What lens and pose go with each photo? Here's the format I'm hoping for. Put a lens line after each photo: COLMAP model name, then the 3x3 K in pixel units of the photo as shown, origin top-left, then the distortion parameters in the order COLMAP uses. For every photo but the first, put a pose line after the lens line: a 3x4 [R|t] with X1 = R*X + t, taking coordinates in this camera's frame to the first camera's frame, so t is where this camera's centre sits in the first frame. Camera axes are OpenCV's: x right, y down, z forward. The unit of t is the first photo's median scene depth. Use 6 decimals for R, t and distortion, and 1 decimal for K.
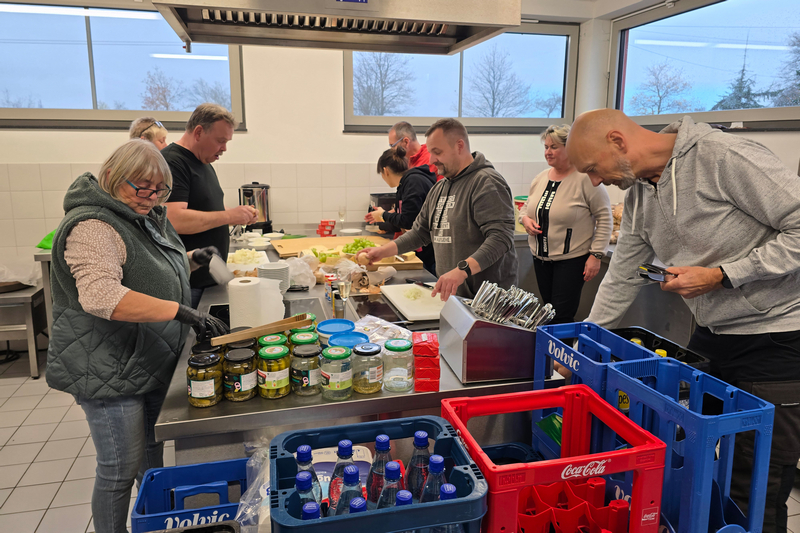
lens RADIAL K [[565.4, 0, 400.0], [0, 565.4, 266.5], [0, 0, 1]] dist [0.047595, -0.001596]
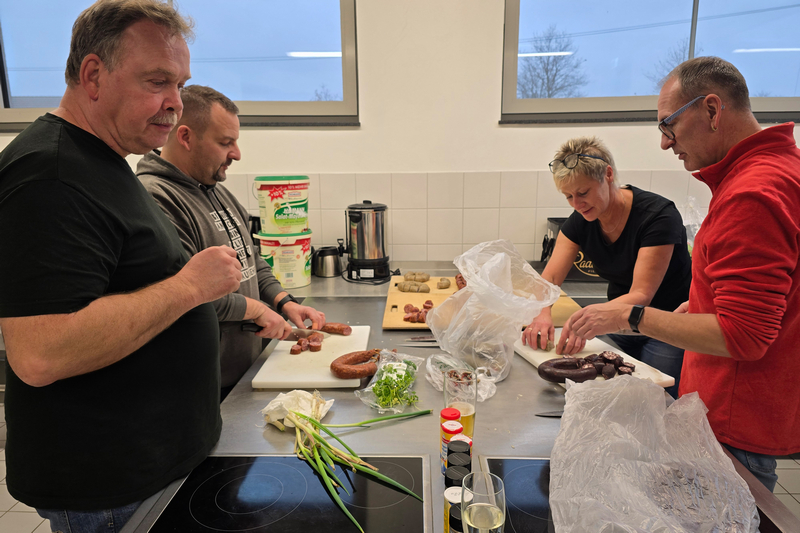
lens RADIAL K [[565.4, 0, 400.0], [0, 565.4, 266.5], [0, 0, 1]] dist [0.047595, -0.001596]
pose [[0.962342, 0.037201, -0.269285, -0.027782], [-0.043655, 0.998884, -0.018018, -0.056972], [0.268315, 0.029096, 0.962892, 0.343015]]
